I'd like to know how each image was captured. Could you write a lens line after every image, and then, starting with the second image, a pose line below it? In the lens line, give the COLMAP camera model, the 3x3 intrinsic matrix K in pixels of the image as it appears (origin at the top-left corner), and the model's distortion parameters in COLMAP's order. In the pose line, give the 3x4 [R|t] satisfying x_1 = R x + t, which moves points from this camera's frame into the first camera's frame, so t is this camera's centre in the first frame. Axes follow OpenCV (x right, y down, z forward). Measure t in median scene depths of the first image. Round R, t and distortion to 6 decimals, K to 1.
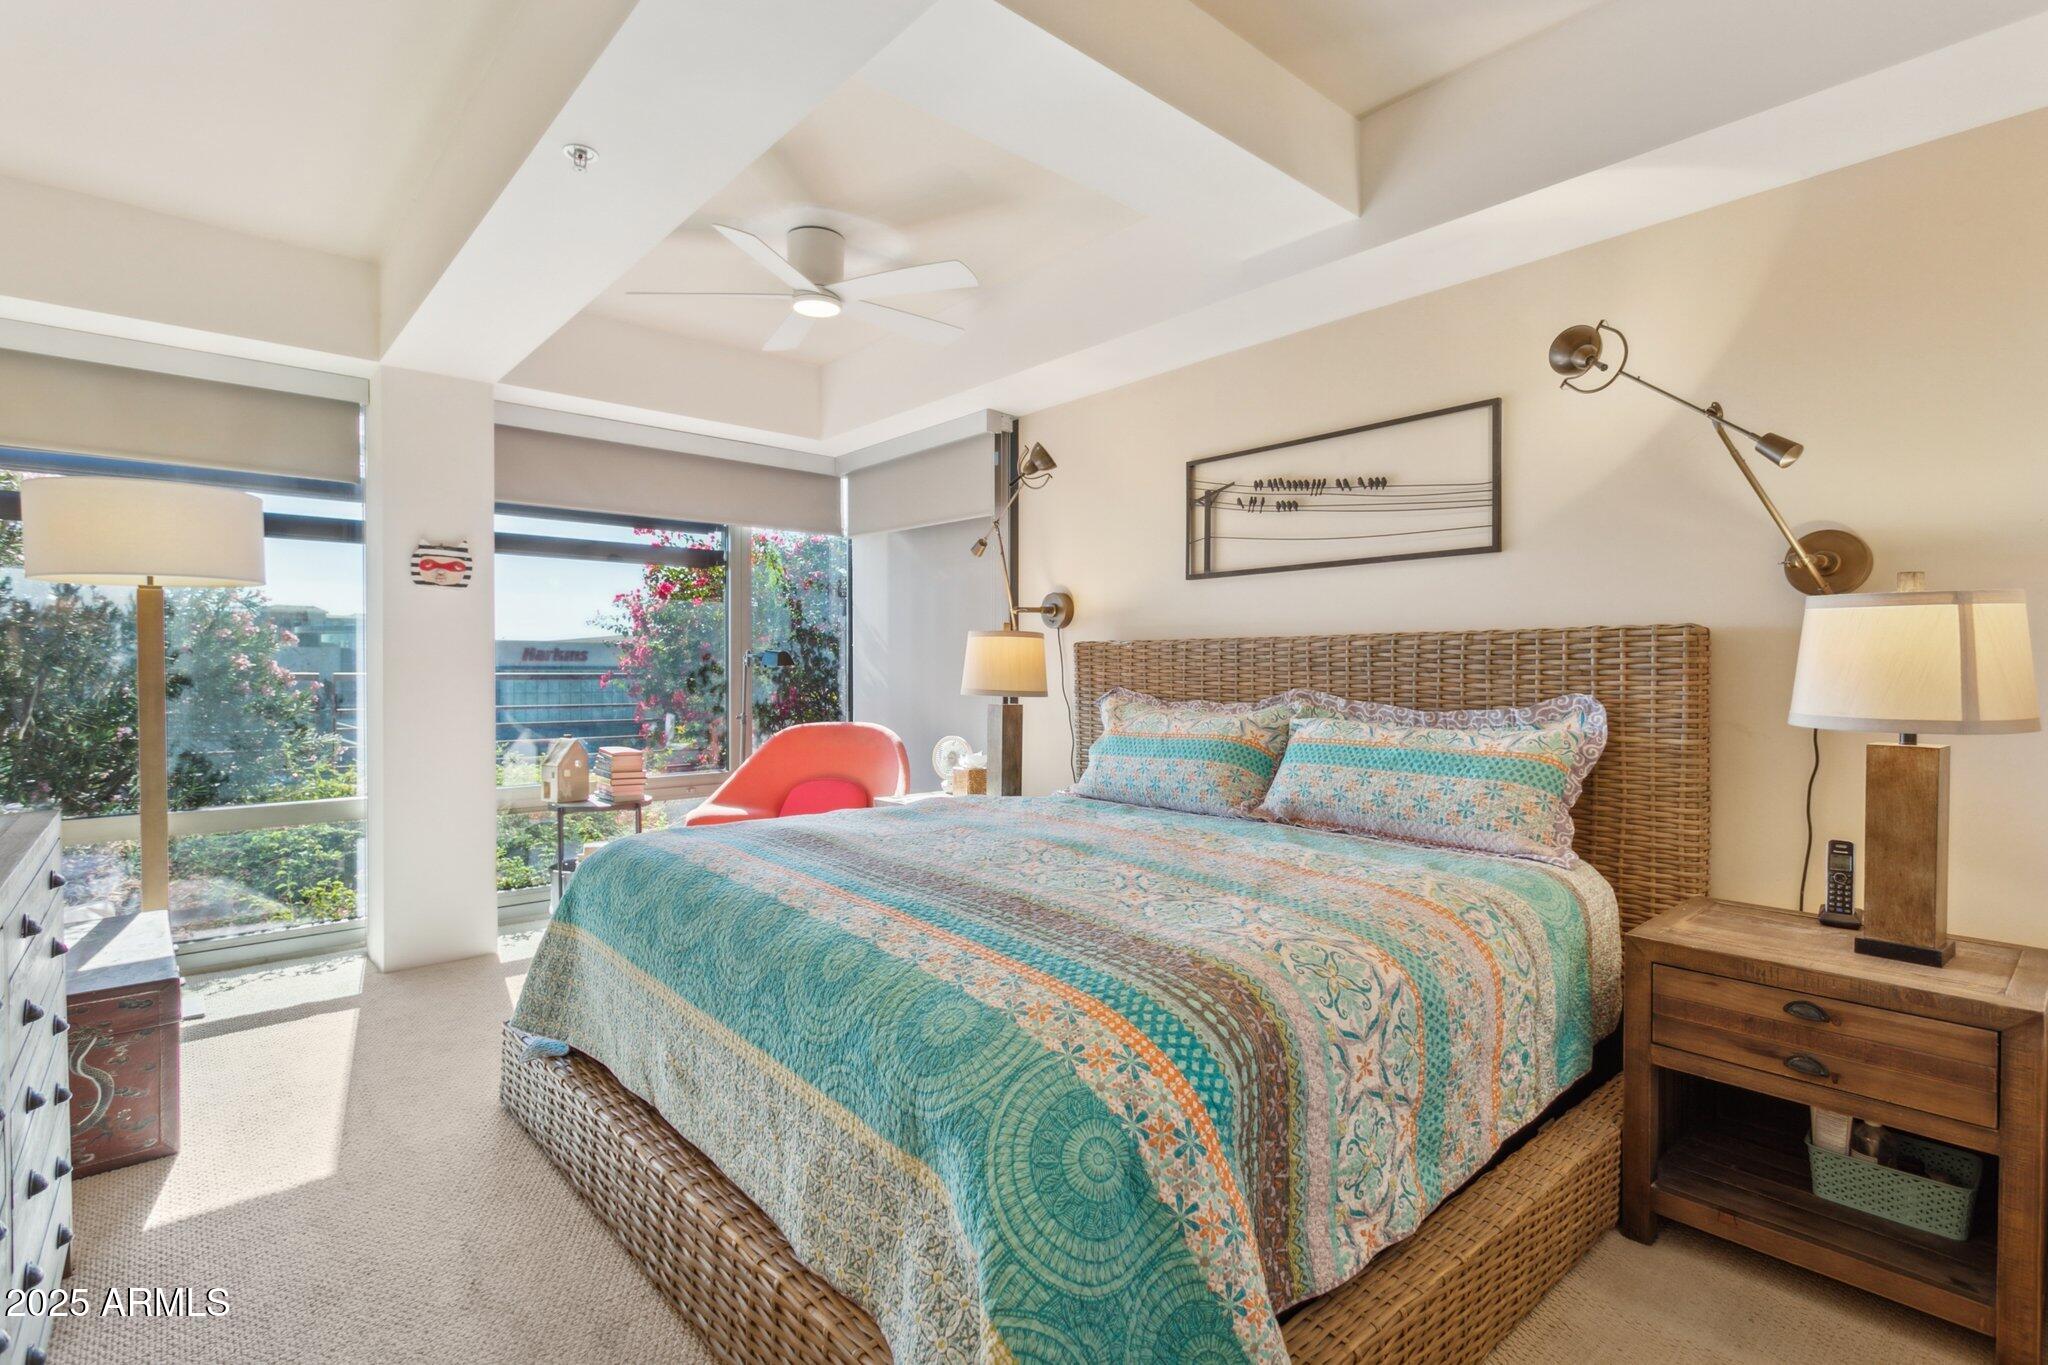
lens RADIAL K [[975.7, 0, 1016.3], [0, 975.7, 681.2], [0, 0, 1]] dist [0.000284, 0.000239]
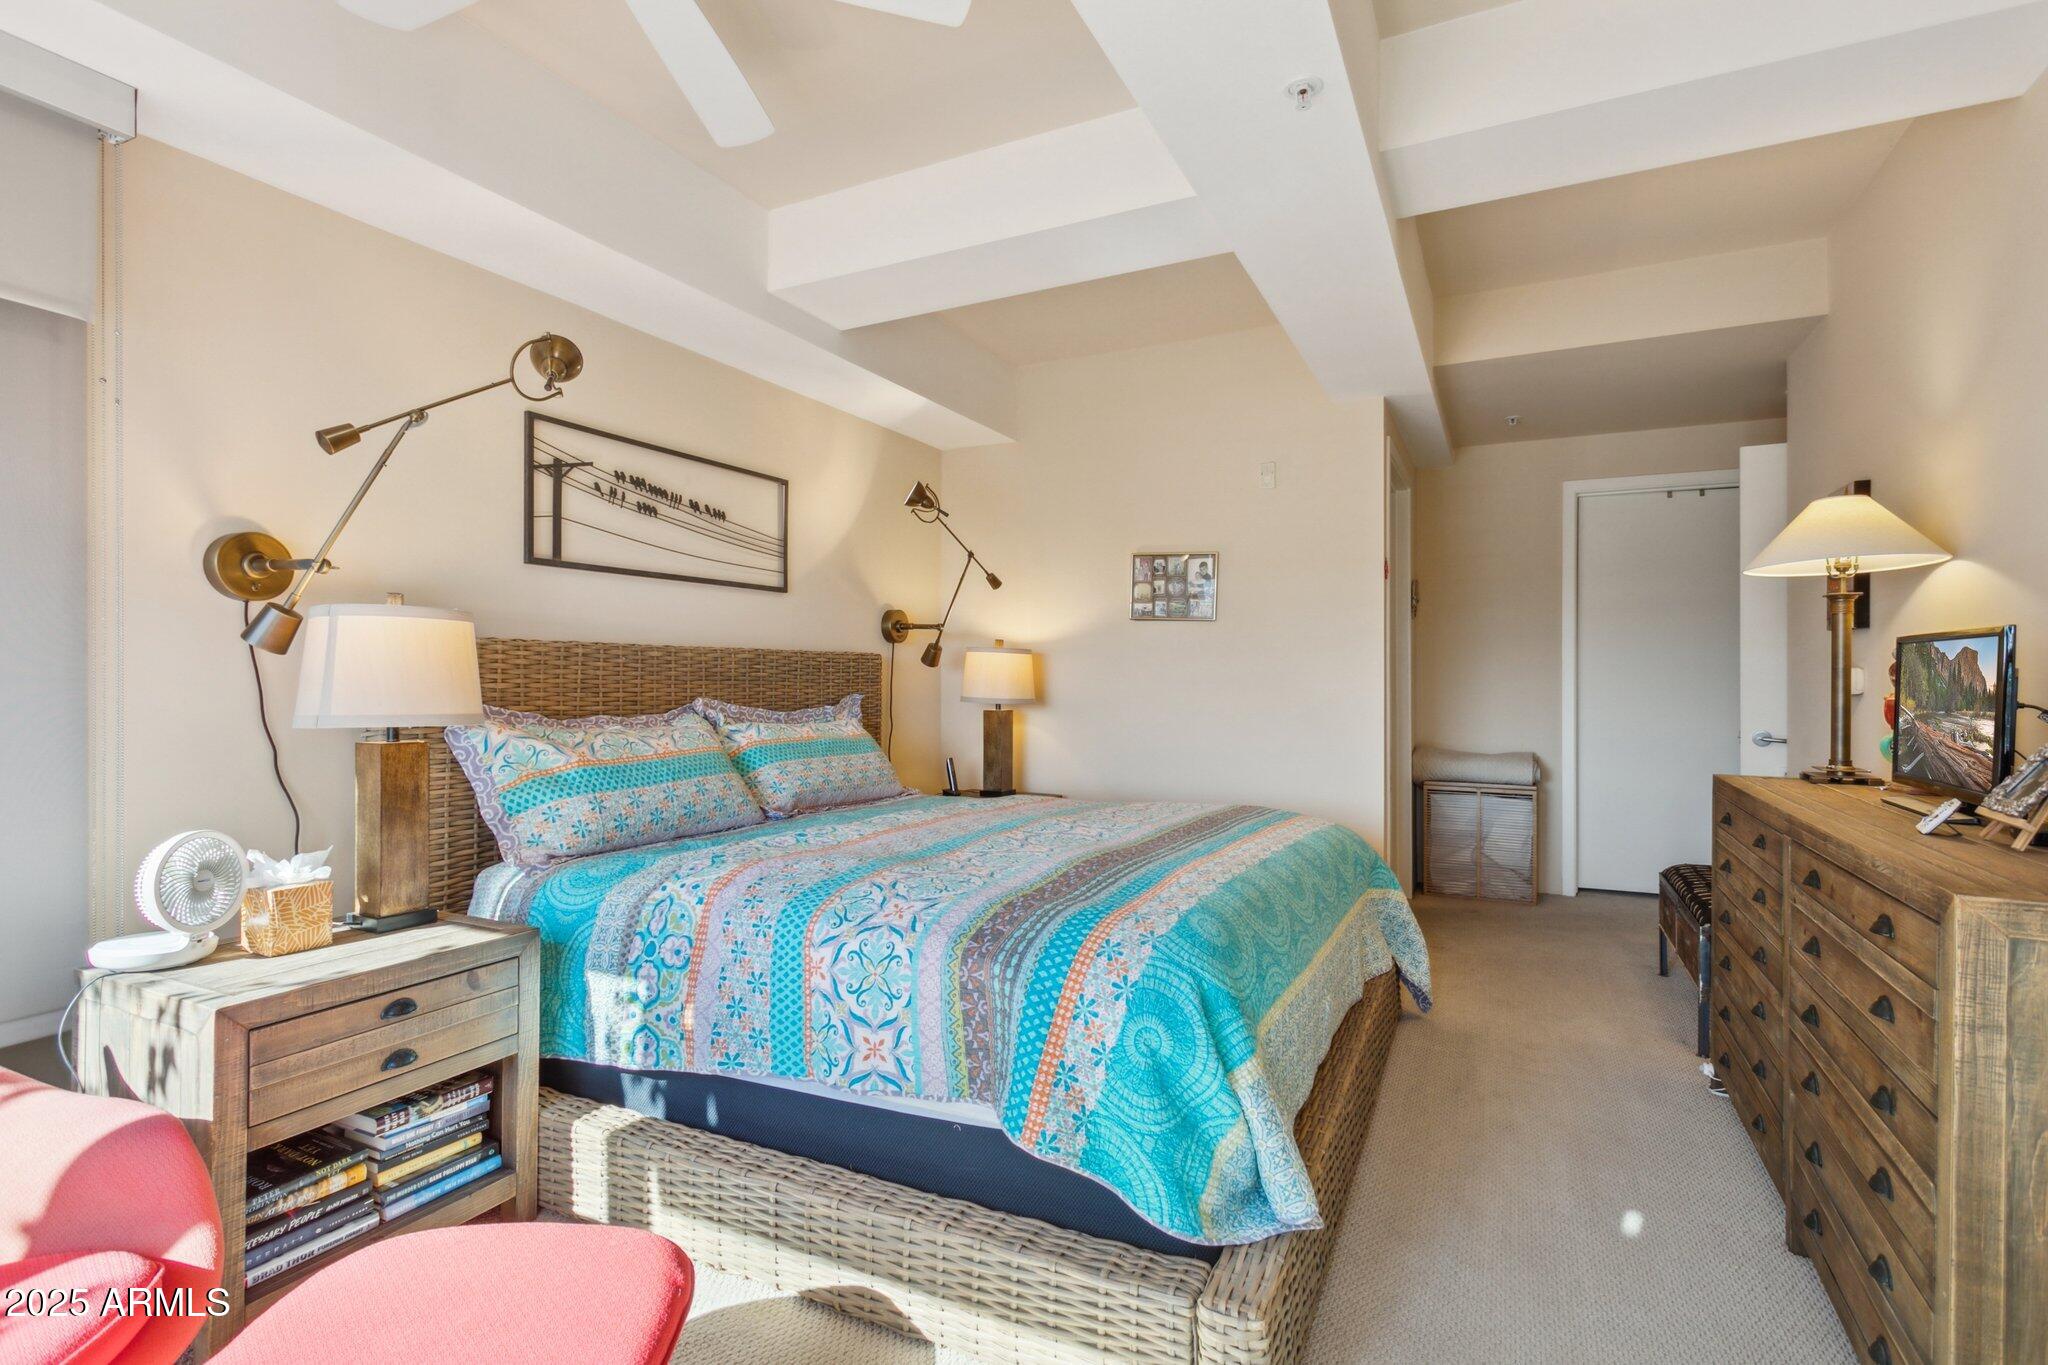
lens RADIAL K [[975.7, 0, 1031.3], [0, 975.7, 678.3], [0, 0, 1]] dist [0.000284, 0.000239]
pose [[-0.387439, -0.003254, 0.921890, -0.740256], [0.006376, 0.999960, 0.006209, -0.015318], [-0.921873, 0.008283, -0.387403, 0.995169]]
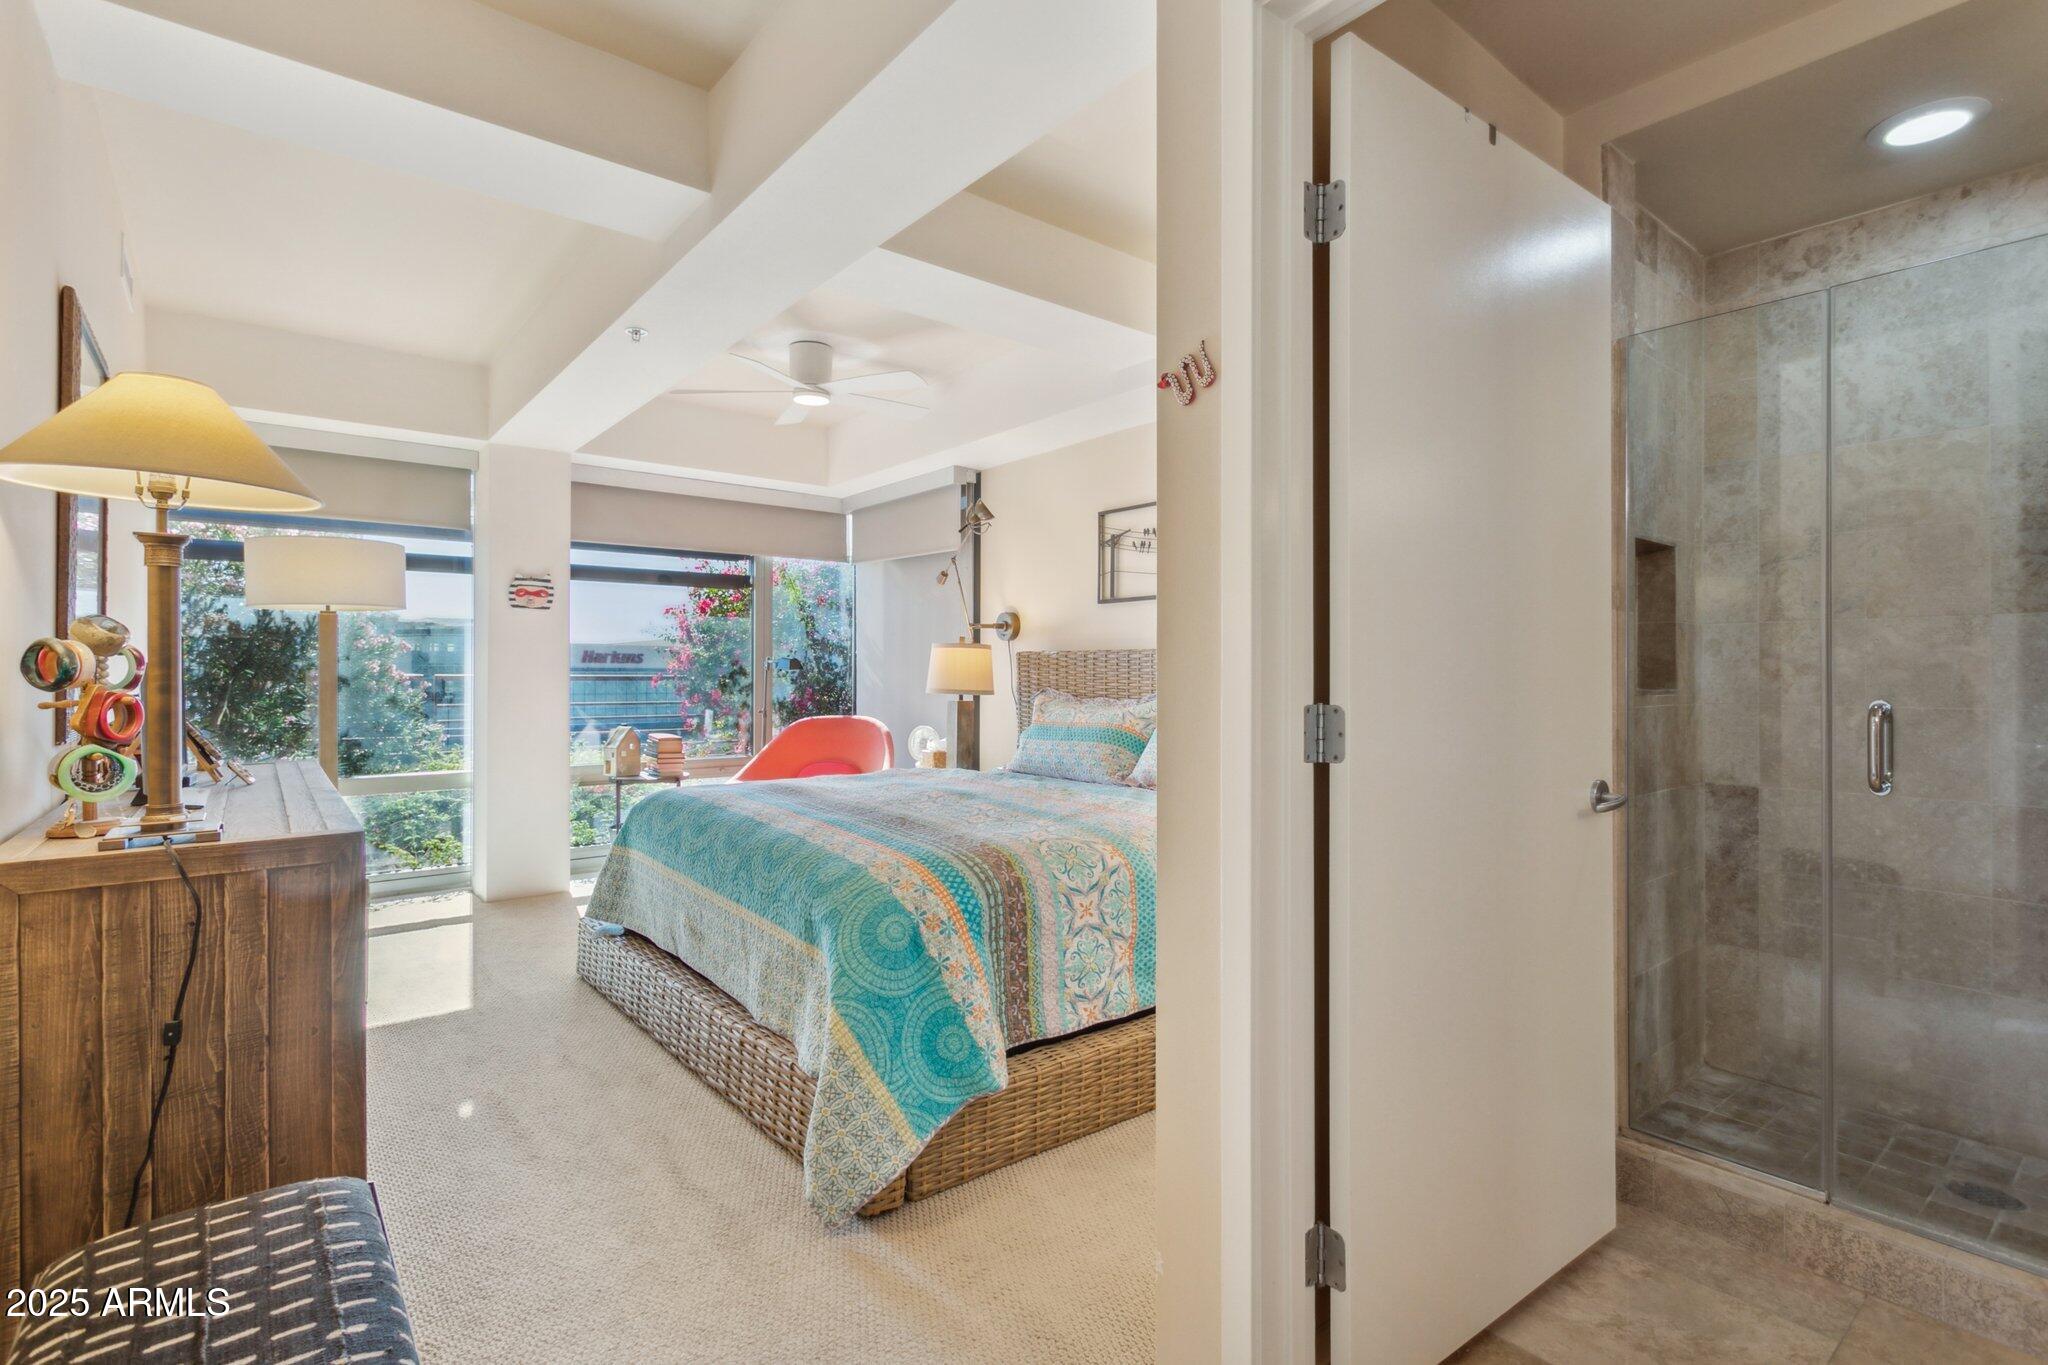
lens RADIAL K [[975.7, 0, 1016.9], [0, 975.7, 669.9], [0, 0, 1]] dist [0.000284, 0.000239]
pose [[0.998827, 0.002089, -0.048377, 0.138556], [-0.002787, 0.999893, -0.014350, 0.001709], [0.048342, 0.014468, 0.998726, -0.303601]]
